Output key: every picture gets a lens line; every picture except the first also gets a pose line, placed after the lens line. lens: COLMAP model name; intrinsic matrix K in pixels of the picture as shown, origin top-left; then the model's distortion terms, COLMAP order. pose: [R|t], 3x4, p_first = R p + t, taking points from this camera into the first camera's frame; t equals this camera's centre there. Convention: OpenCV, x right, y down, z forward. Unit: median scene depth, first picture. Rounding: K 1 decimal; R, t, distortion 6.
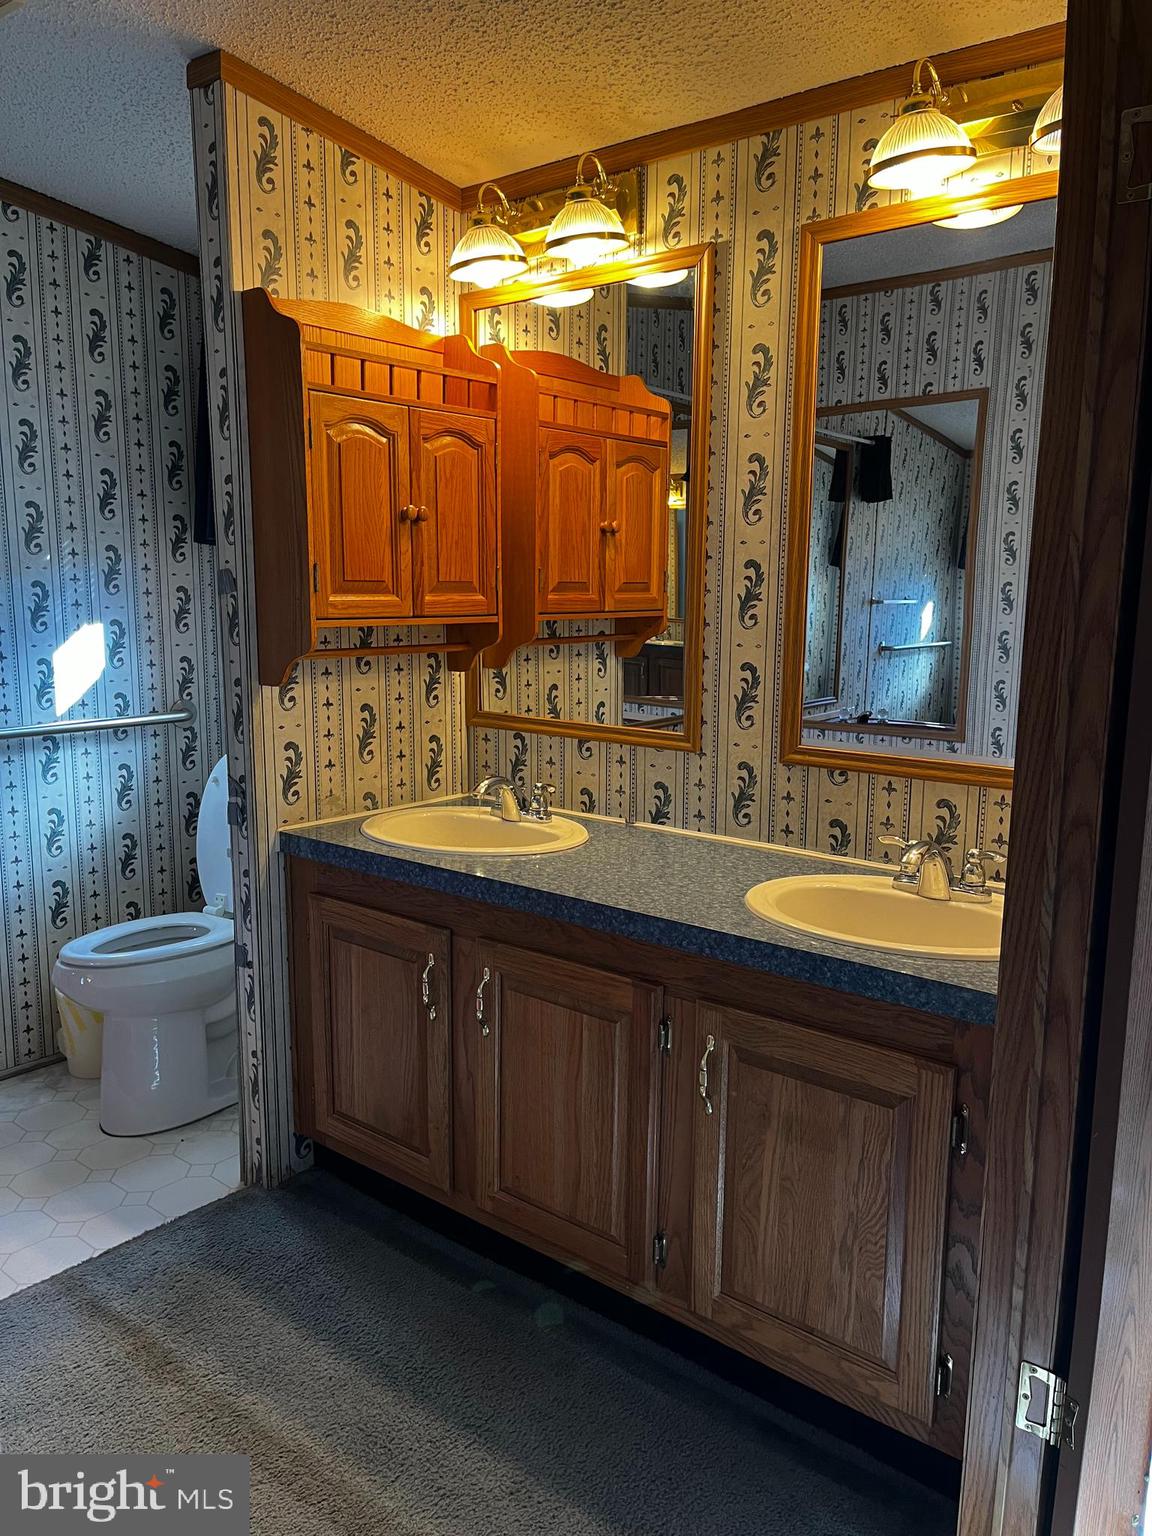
lens RADIAL K [[1164.0, 0, 569.5], [0, 1164.0, 770.2], [0, 0, 1]] dist [0.031204, -0.010904]
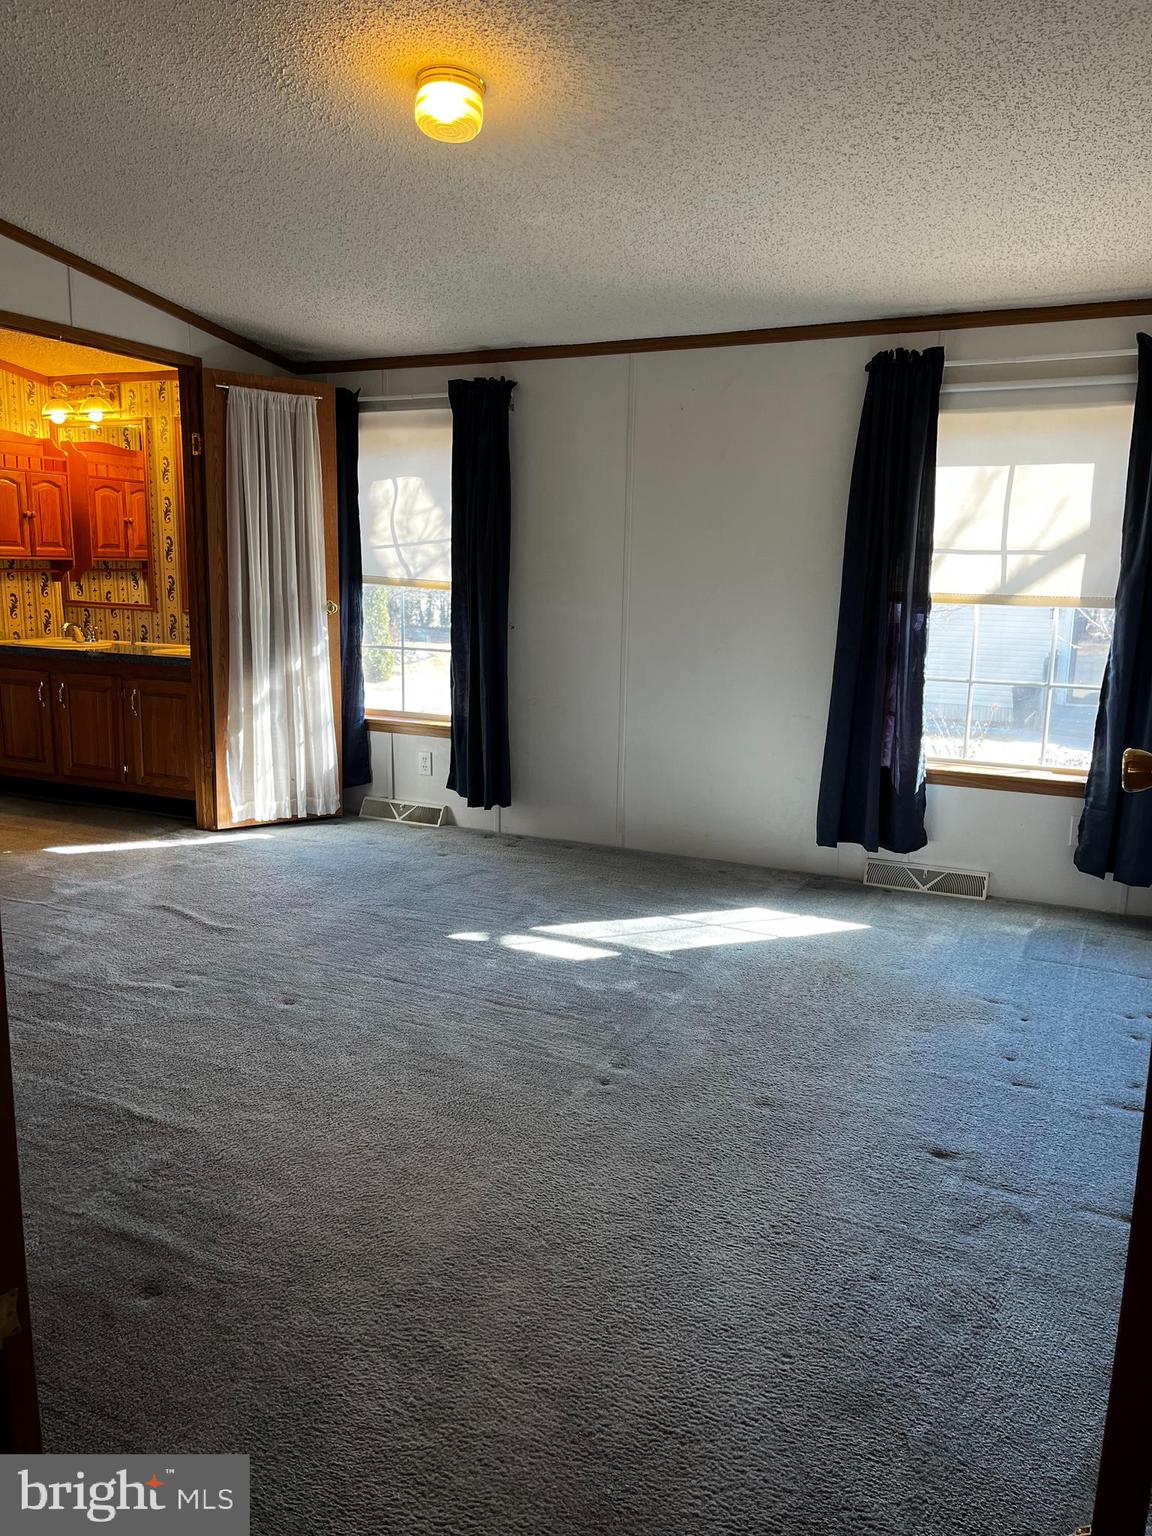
lens RADIAL K [[1164.0, 0, 583.6], [0, 1164.0, 775.6], [0, 0, 1]] dist [0.031204, -0.010904]
pose [[0.967131, -0.032111, 0.252244, 0.336183], [0.025872, 0.999273, 0.028012, 0.277983], [-0.252960, -0.020565, 0.967258, -1.616931]]
